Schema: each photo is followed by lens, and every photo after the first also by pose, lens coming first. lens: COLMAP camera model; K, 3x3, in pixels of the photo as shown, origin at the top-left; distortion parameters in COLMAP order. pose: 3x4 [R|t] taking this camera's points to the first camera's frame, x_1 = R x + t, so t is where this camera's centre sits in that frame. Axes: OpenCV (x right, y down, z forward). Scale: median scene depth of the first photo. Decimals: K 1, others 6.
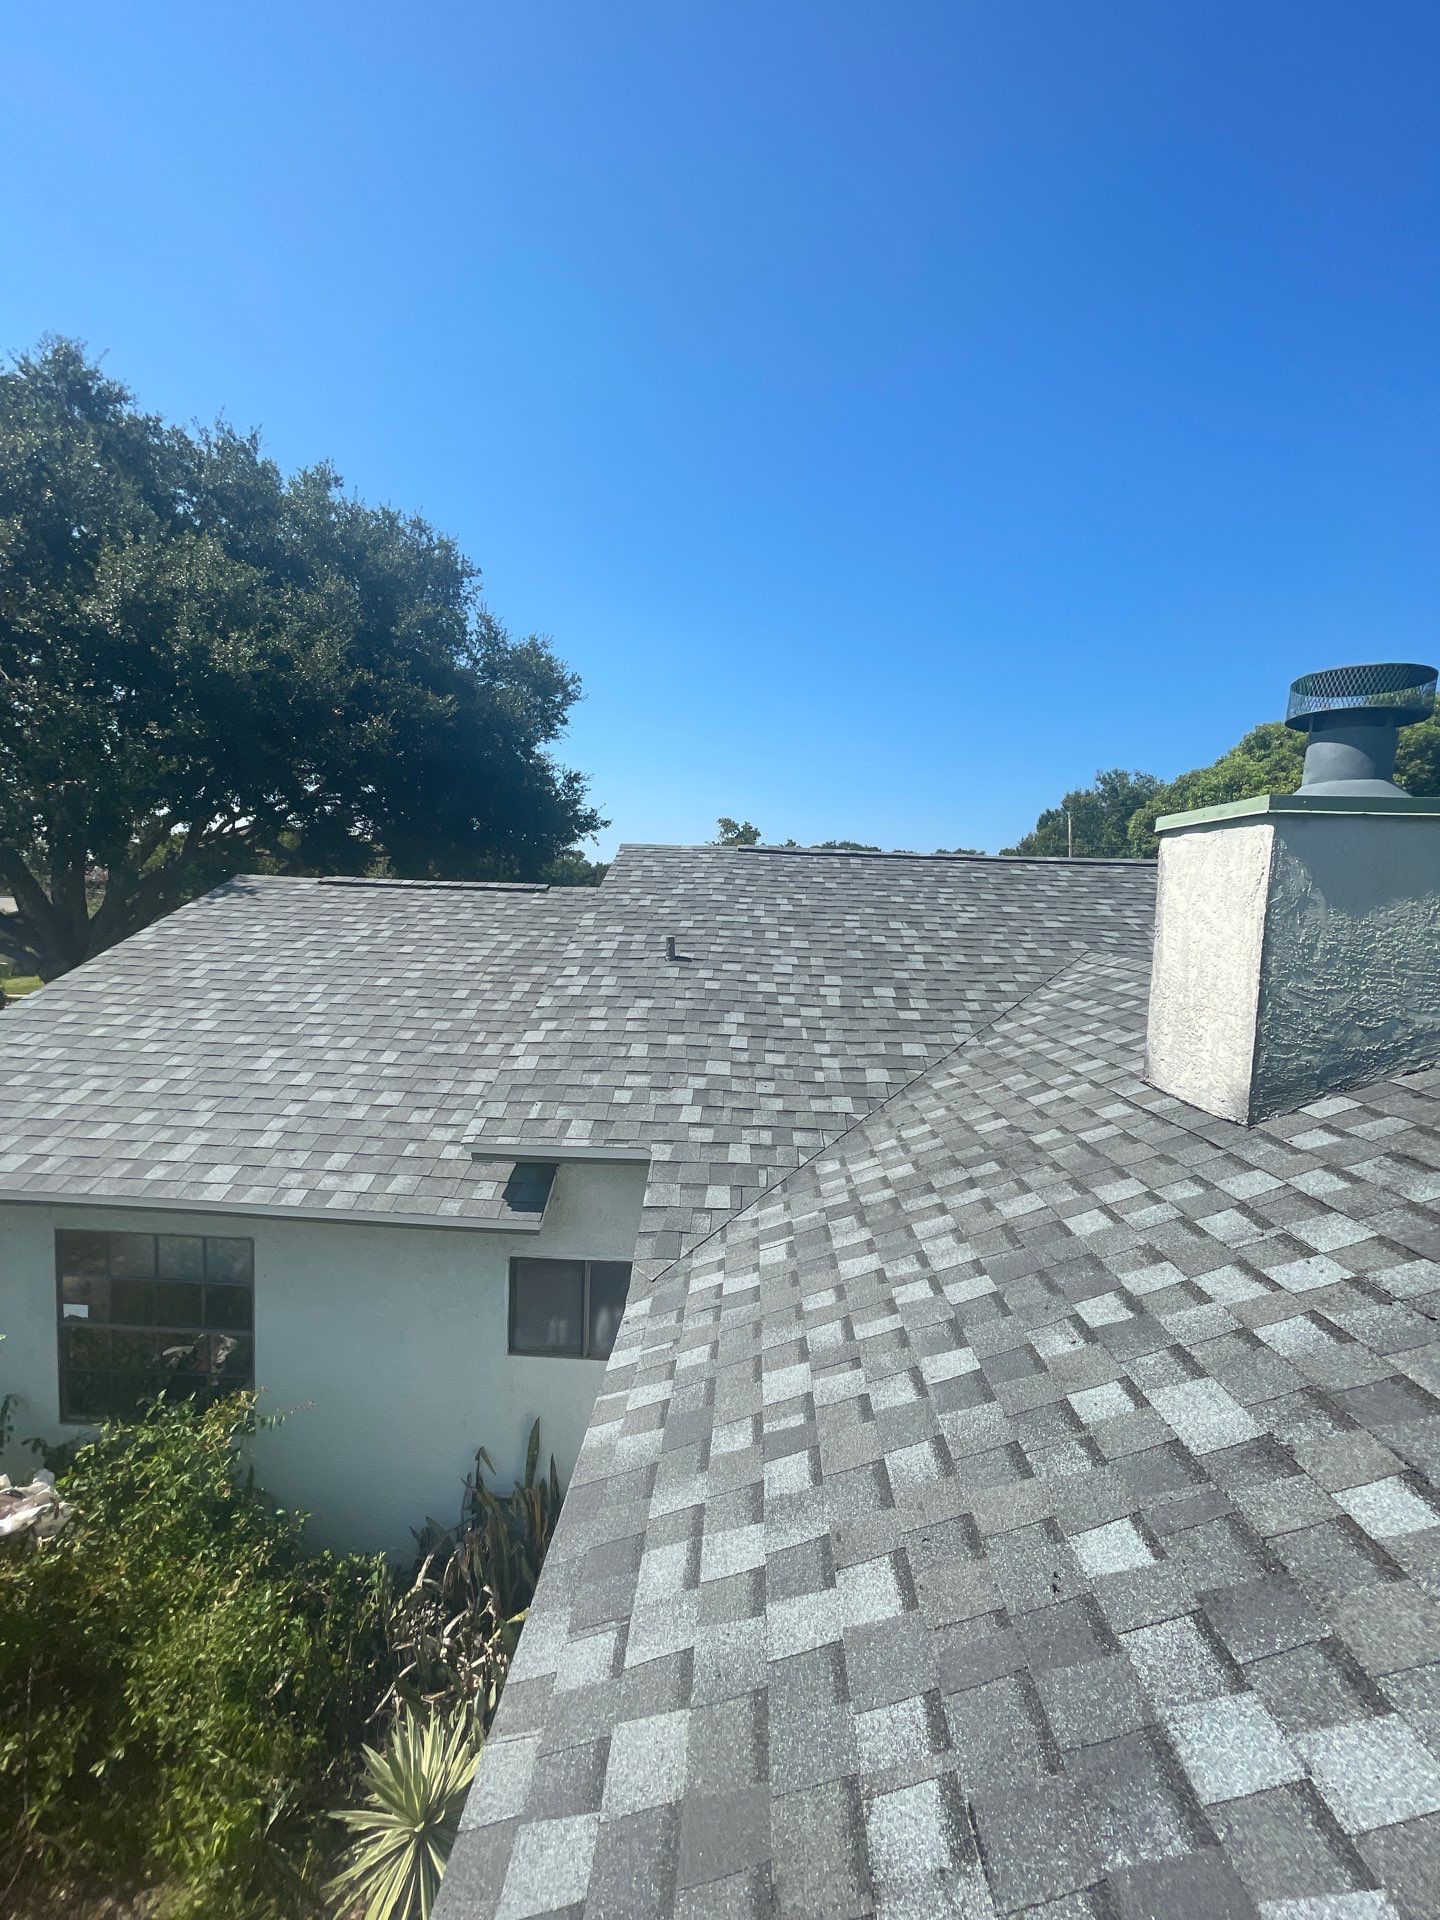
lens RADIAL K [[770.4, 0, 713.7], [0, 770.4, 957.5], [0, 0, 1]] dist [-0.006497, 0.001252]
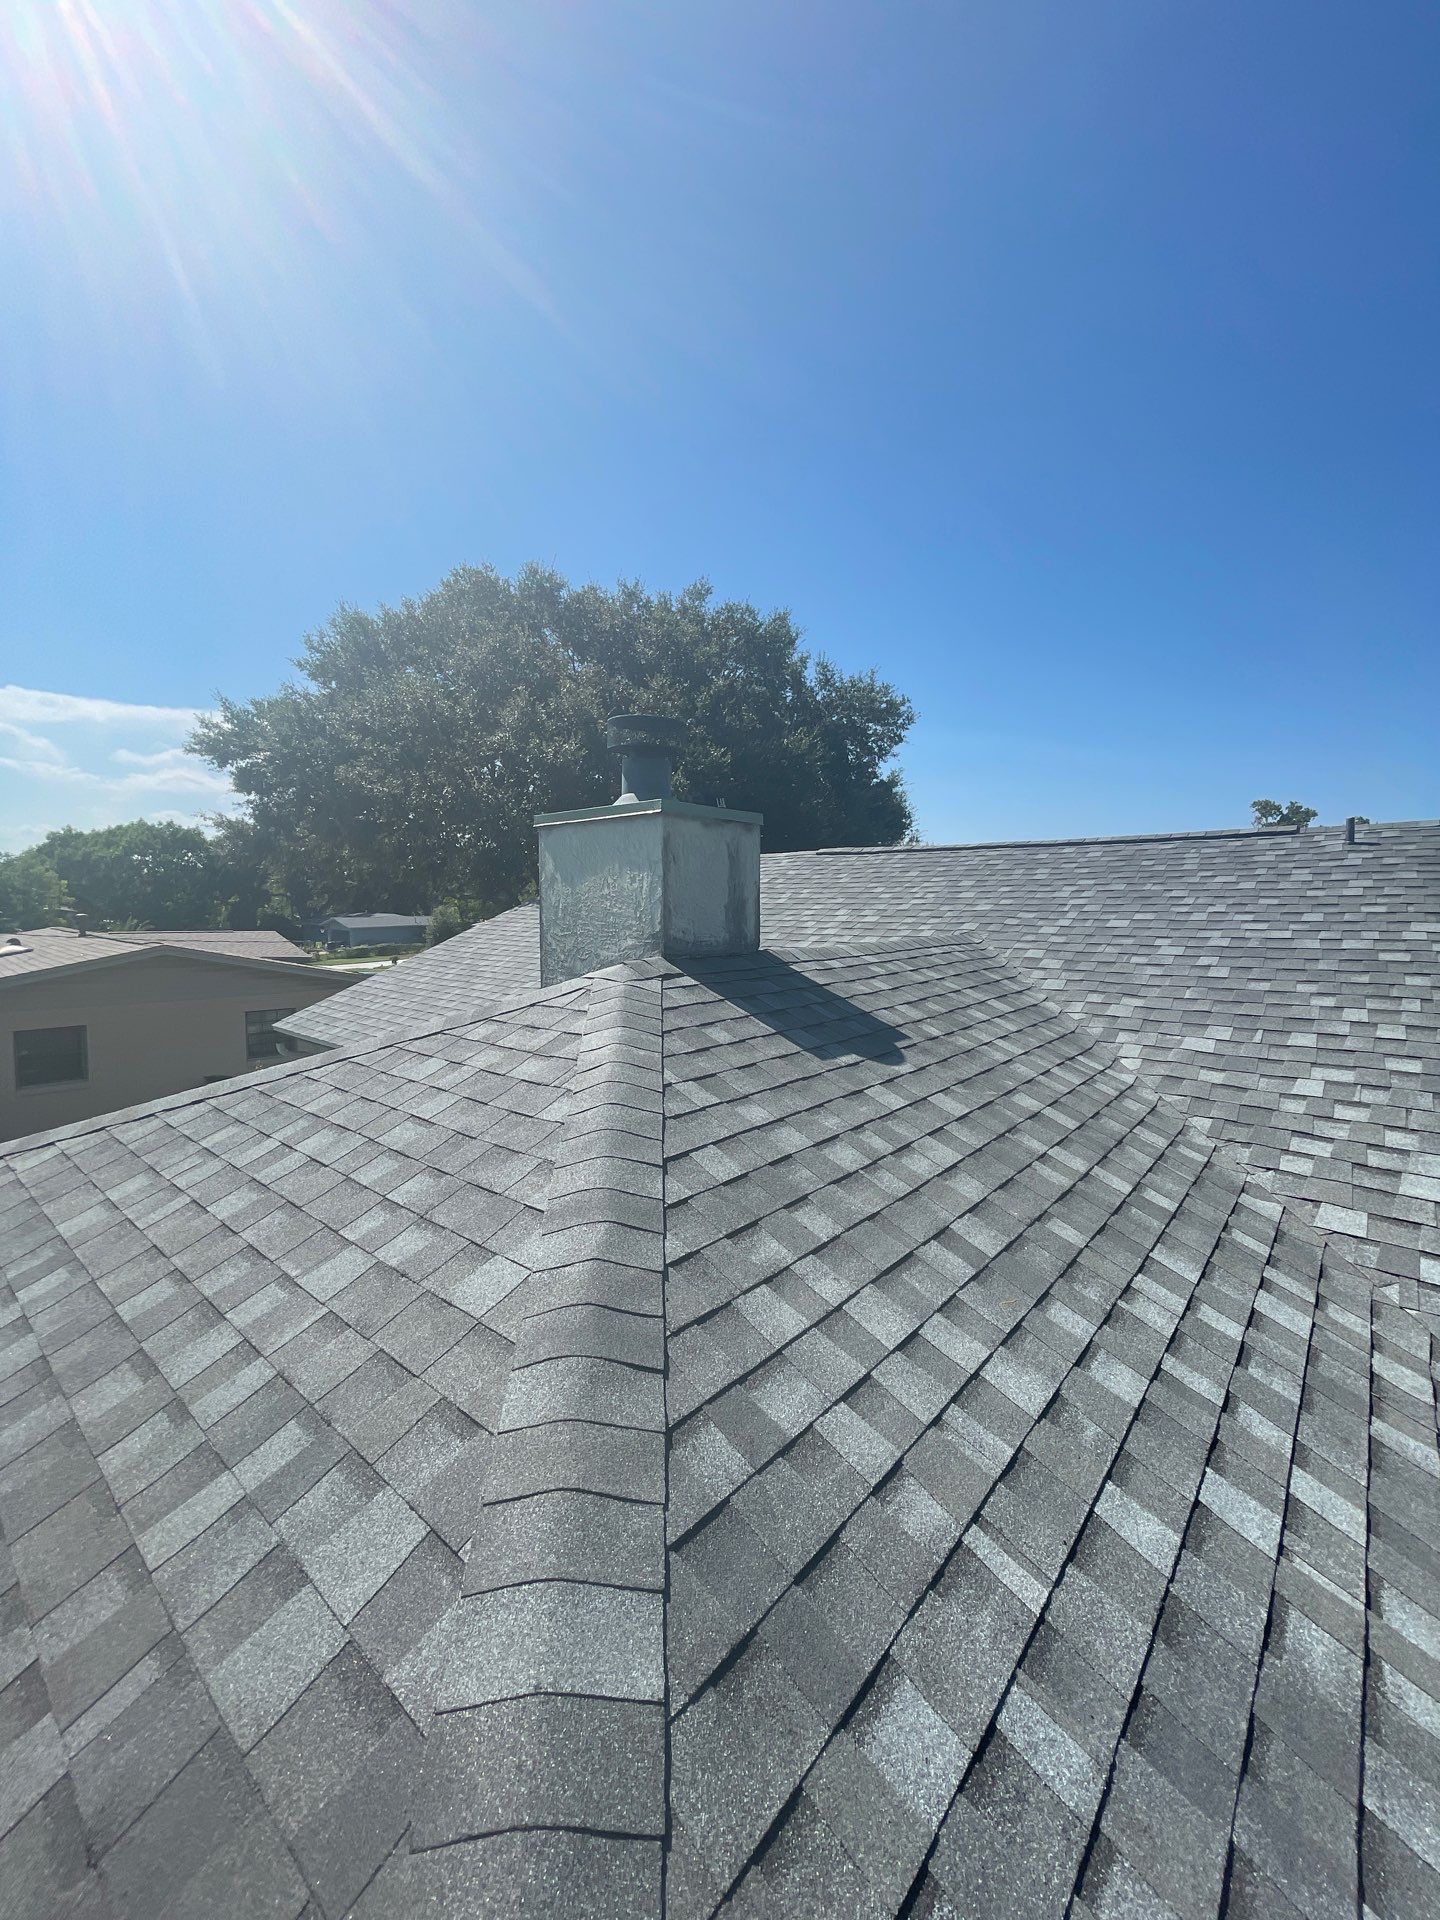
lens RADIAL K [[770.4, 0, 734.2], [0, 770.4, 959.5], [0, 0, 1]] dist [-0.006497, 0.001252]
pose [[0.794337, 0.009857, -0.607397, 2.023850], [-0.015041, 0.999881, -0.003443, 0.092733], [0.607291, 0.011871, 0.794391, -0.053001]]
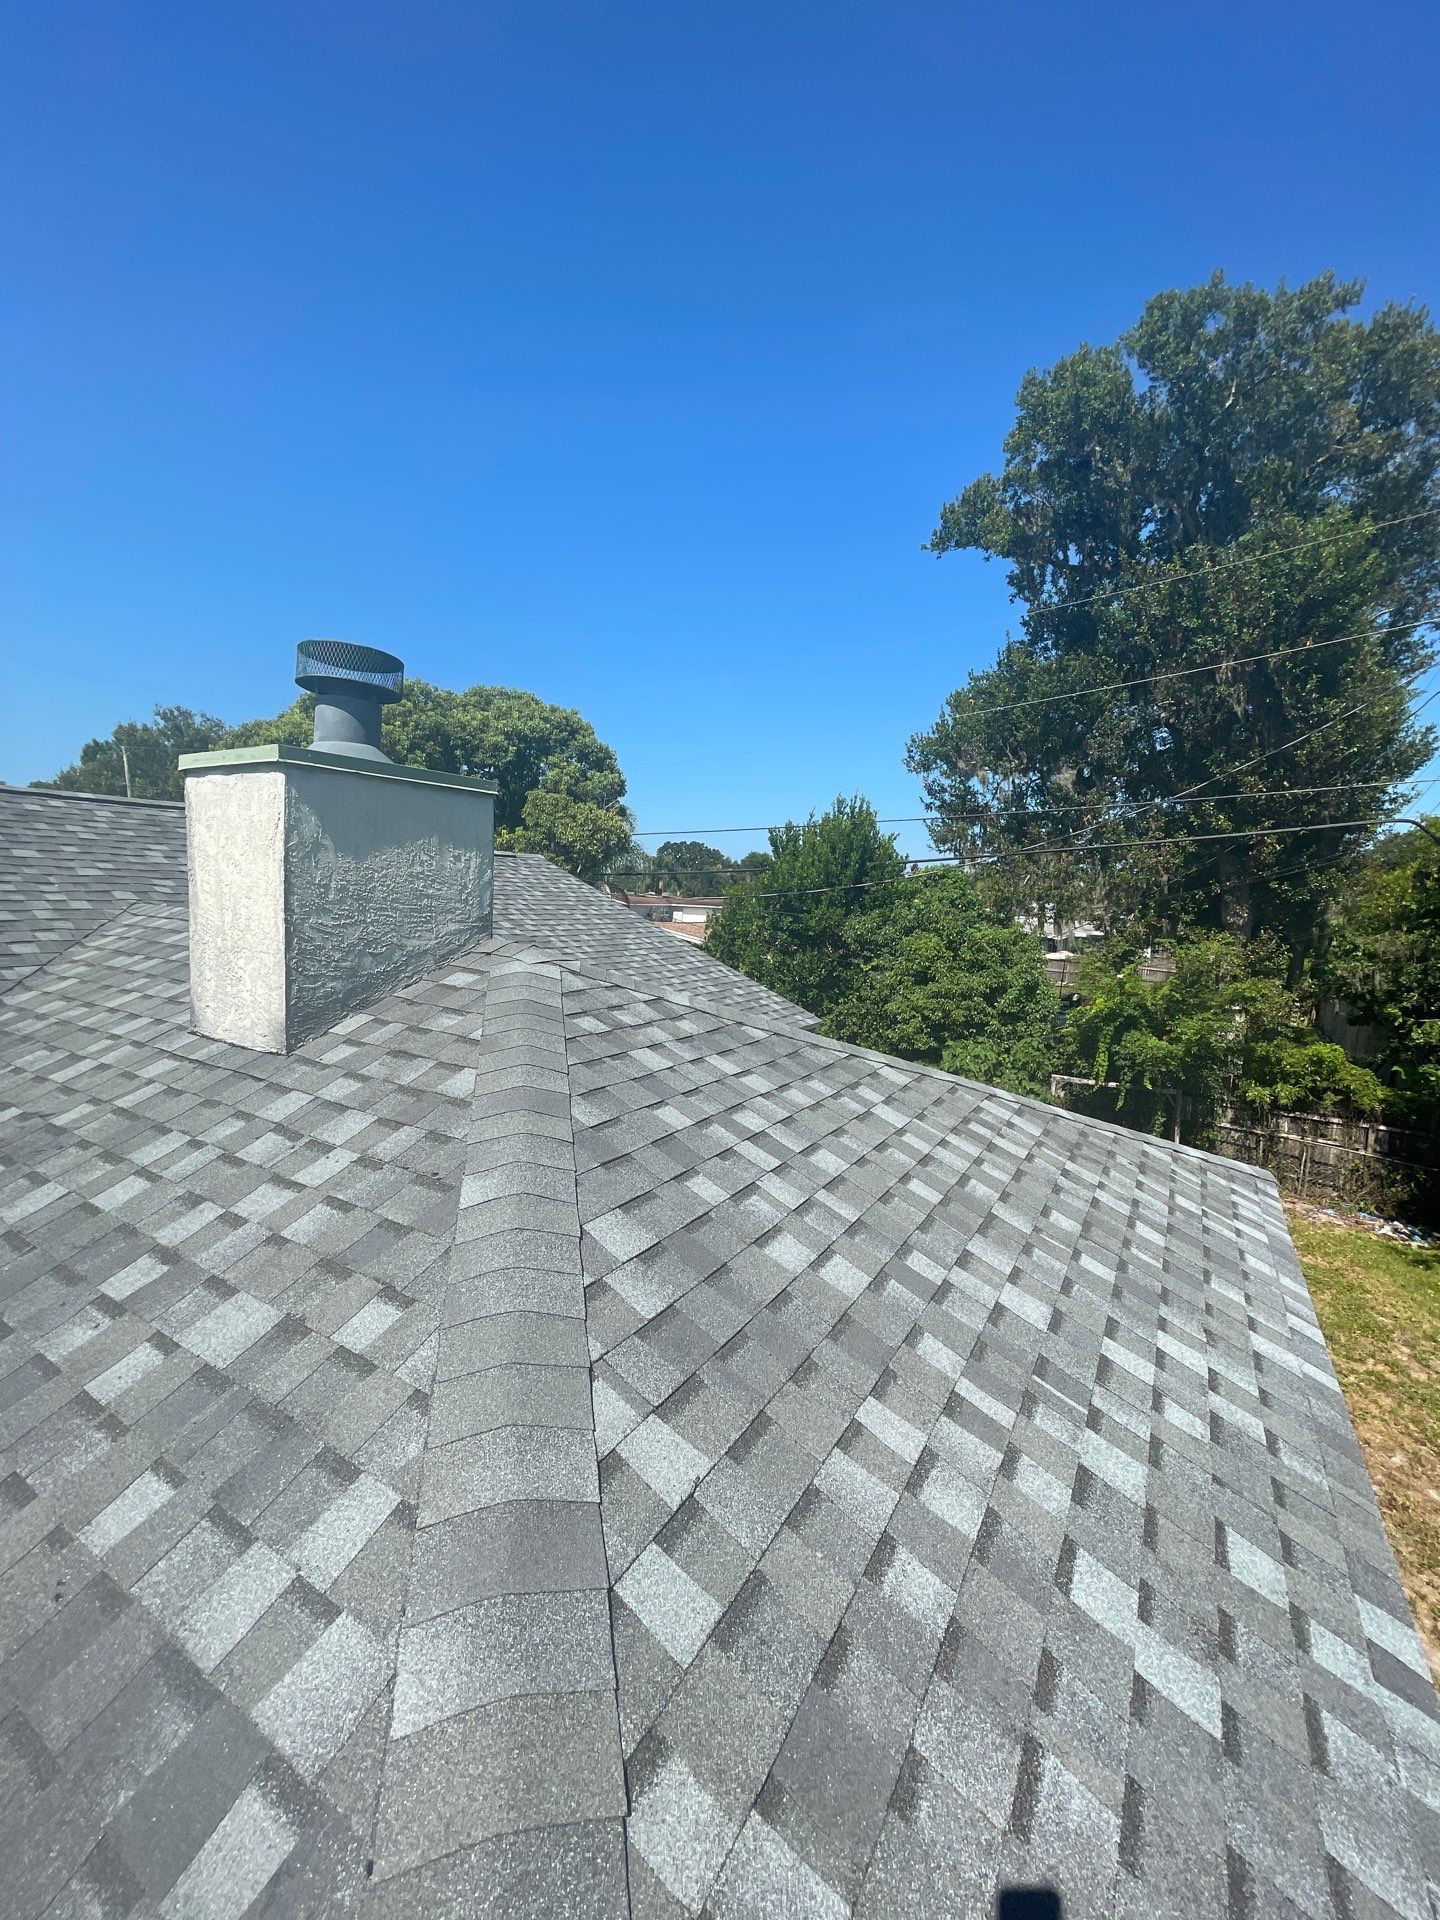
lens RADIAL K [[770.4, 0, 718.2], [0, 770.4, 960.2], [0, 0, 1]] dist [-0.006497, 0.001252]
pose [[0.476021, -0.094915, 0.874297, 0.051343], [0.038023, 0.995450, 0.087365, 0.016620], [-0.878611, -0.008345, 0.477464, -0.049747]]
